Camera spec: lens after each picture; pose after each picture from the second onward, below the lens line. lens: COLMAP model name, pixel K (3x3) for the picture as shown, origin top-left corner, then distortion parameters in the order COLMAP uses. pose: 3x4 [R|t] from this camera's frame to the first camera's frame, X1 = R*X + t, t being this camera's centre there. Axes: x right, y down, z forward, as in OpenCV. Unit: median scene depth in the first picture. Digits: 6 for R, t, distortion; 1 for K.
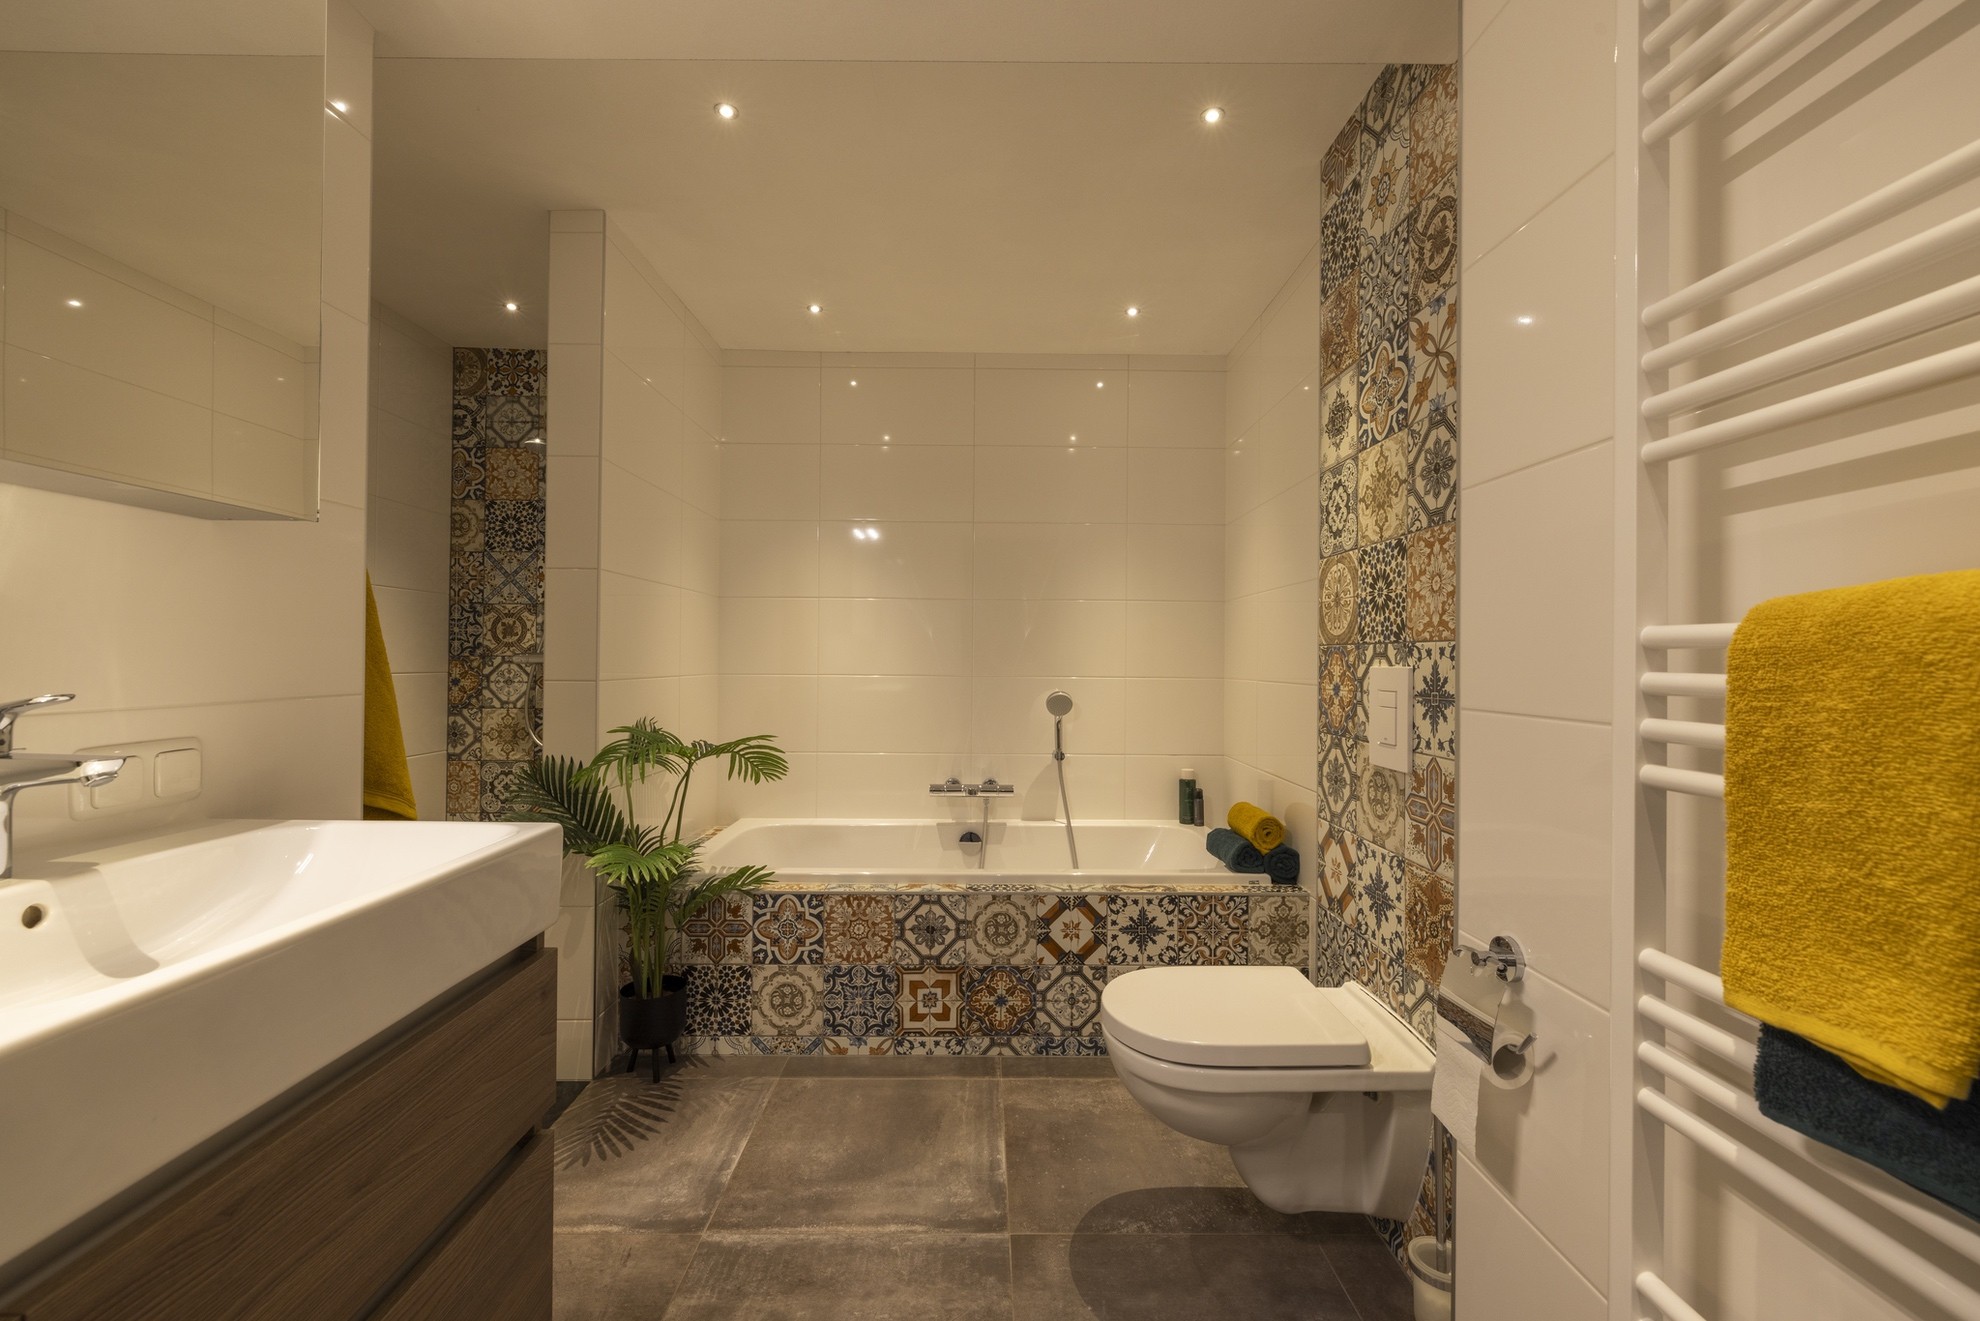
lens RADIAL K [[825.9, 0, 979.9], [0, 825.9, 653.1], [0, 0, 1]] dist [0.000849, 0.000317]
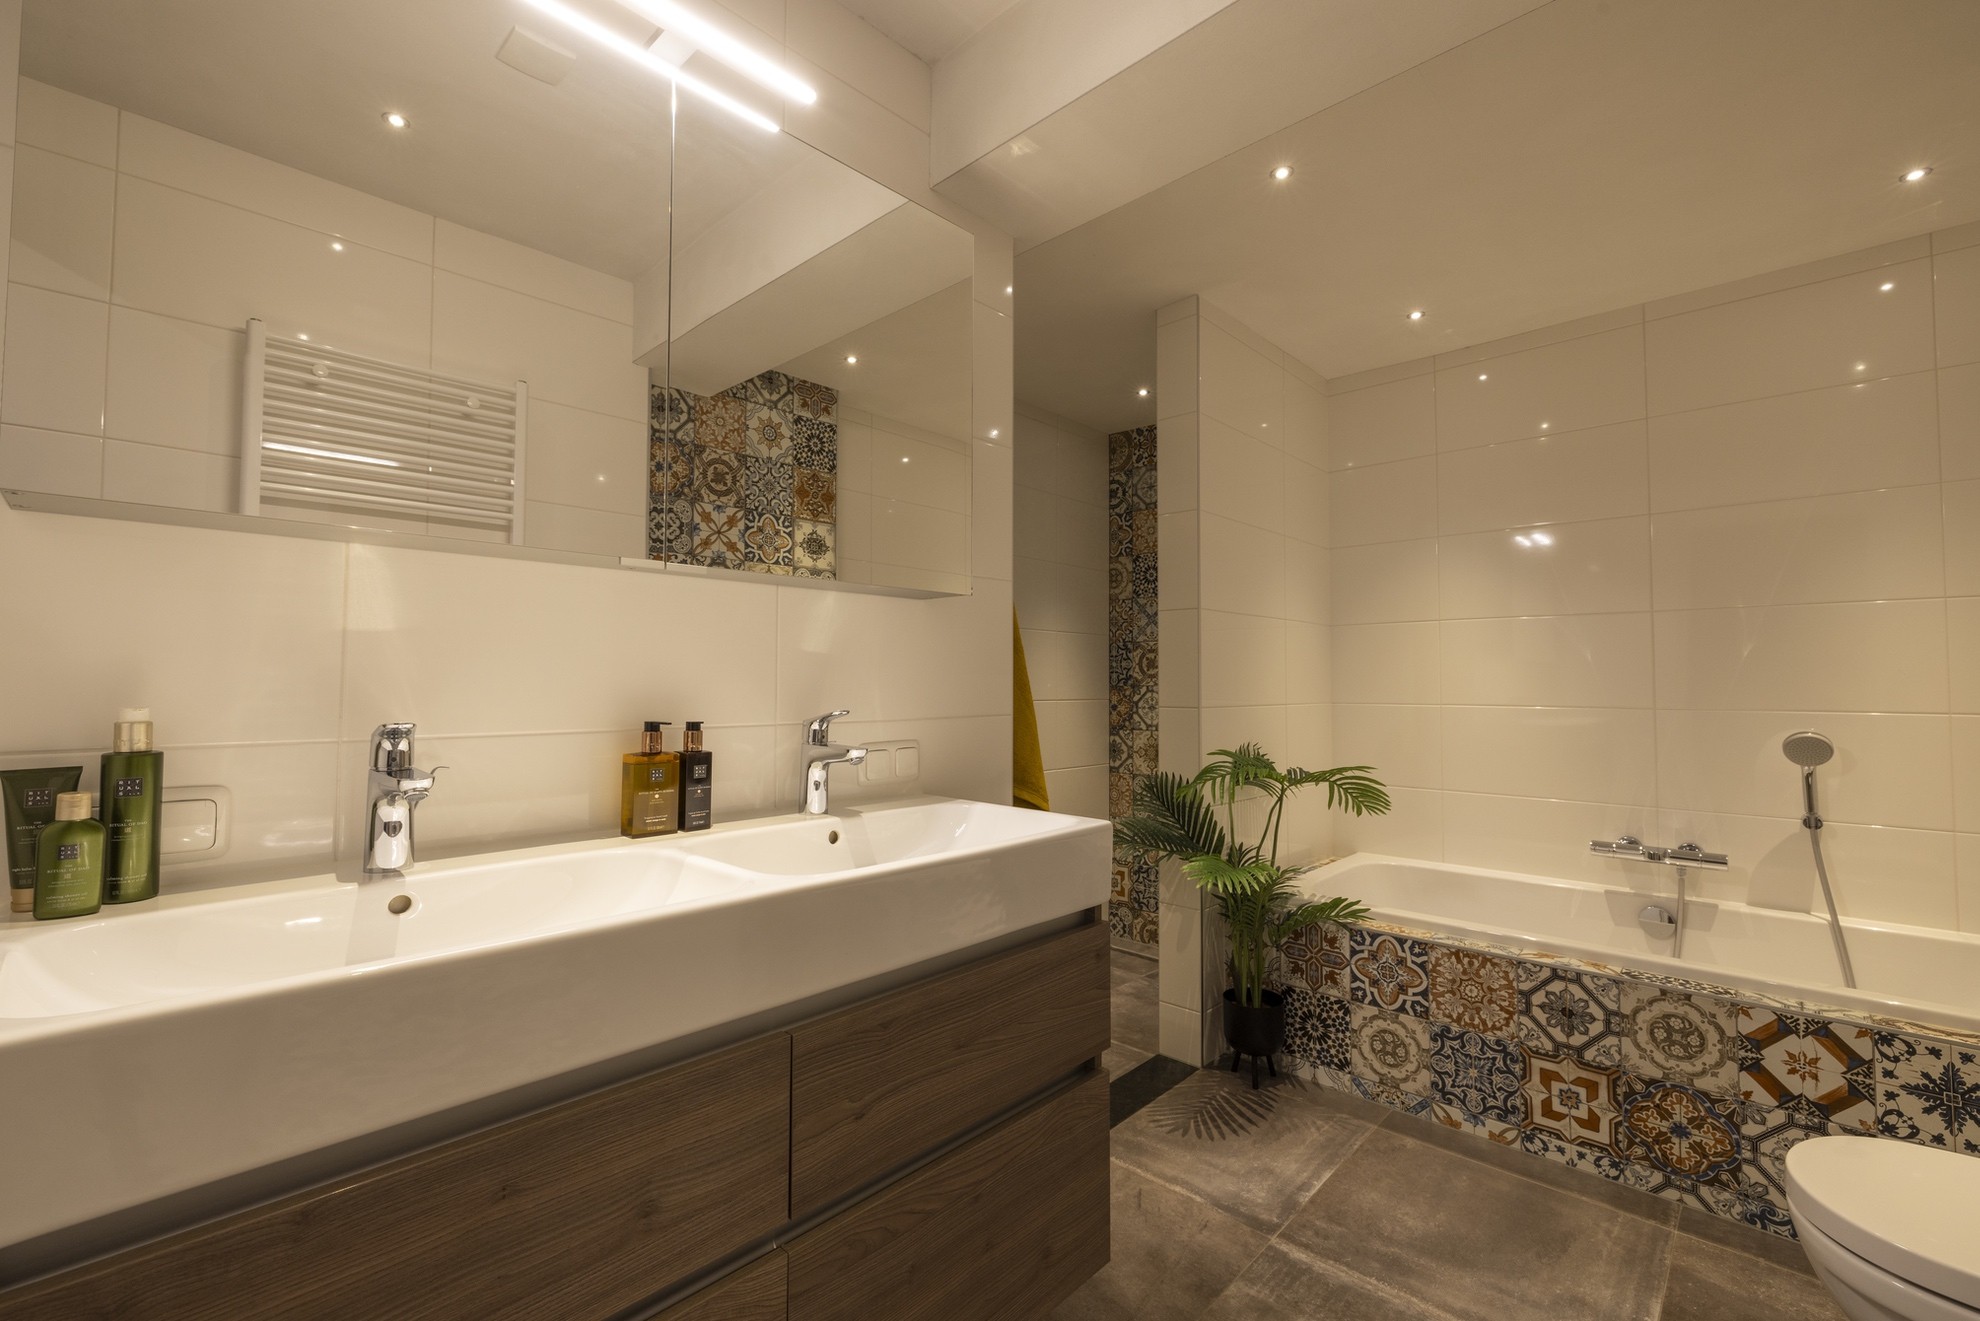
lens RADIAL K [[825.9, 0, 979.9], [0, 825.9, 653.1], [0, 0, 1]] dist [0.000849, 0.000317]
pose [[0.720922, -0.032497, -0.692254, 0.101055], [0.008566, 0.999241, -0.037988, -0.000712], [0.692963, 0.021457, 0.720654, -0.018075]]
